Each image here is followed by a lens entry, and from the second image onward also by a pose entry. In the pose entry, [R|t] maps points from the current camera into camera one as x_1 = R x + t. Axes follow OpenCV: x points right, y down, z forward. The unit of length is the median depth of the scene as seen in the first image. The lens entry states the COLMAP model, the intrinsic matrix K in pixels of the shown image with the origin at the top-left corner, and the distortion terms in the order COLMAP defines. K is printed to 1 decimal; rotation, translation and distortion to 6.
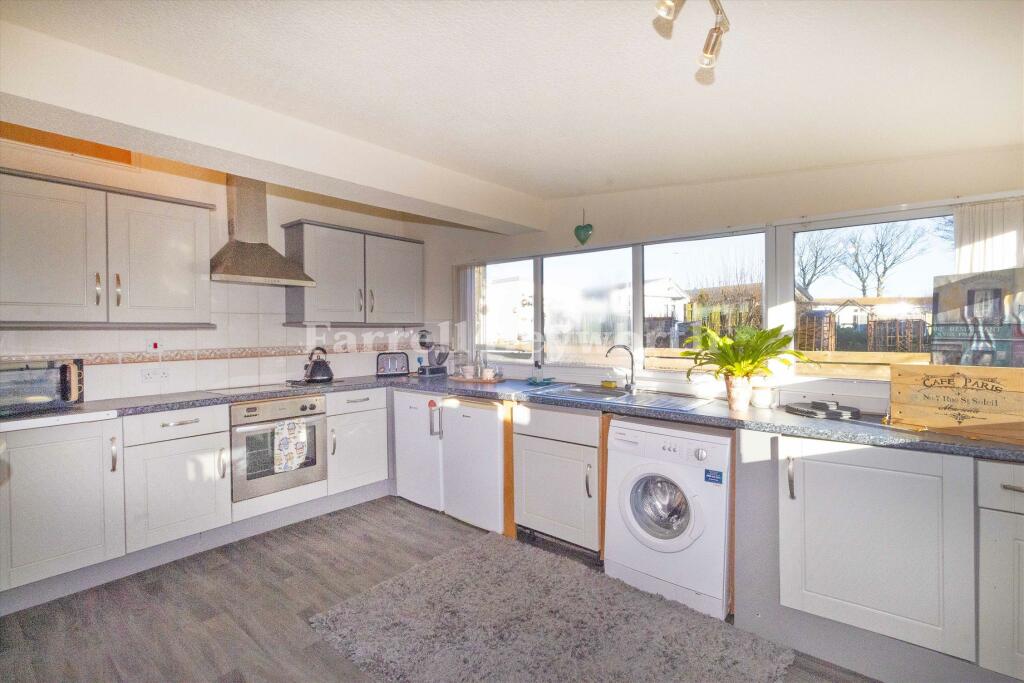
lens RADIAL K [[467.8, 0, 515.4], [0, 467.8, 339.2], [0, 0, 1]] dist [0.003703, 0.000553]
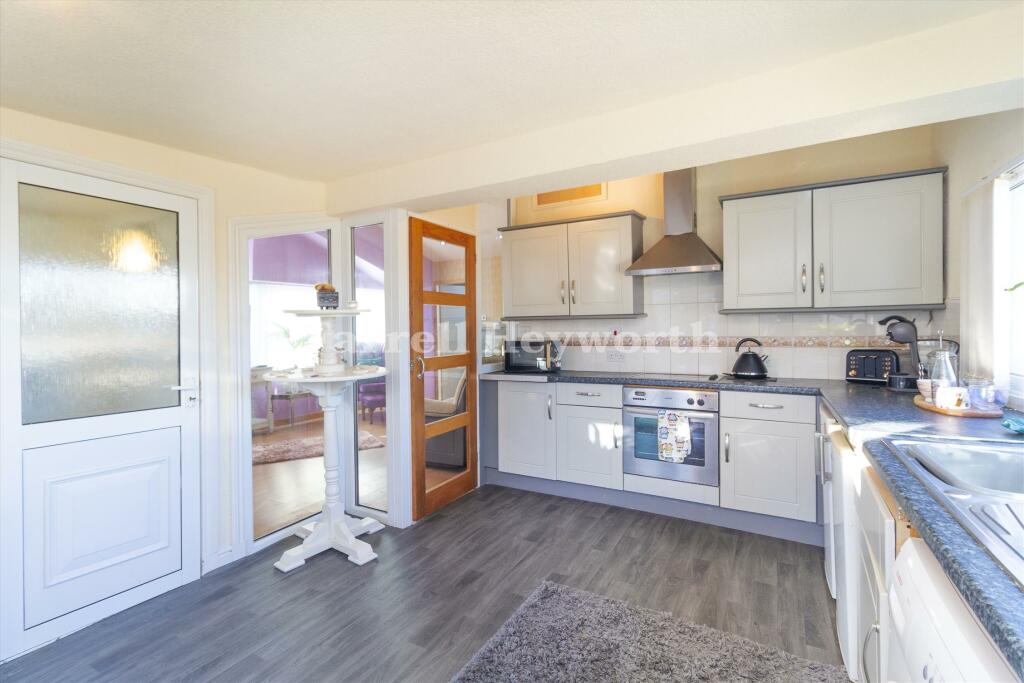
lens RADIAL K [[486.5, 0, 511.9], [0, 486.5, 327.3], [0, 0, 1]] dist [0.002715, 0.000281]
pose [[0.170765, 0.013365, -0.985221, 0.488989], [-0.003195, 0.999910, 0.013010, -0.016156], [0.985307, 0.000926, 0.170792, 0.516214]]
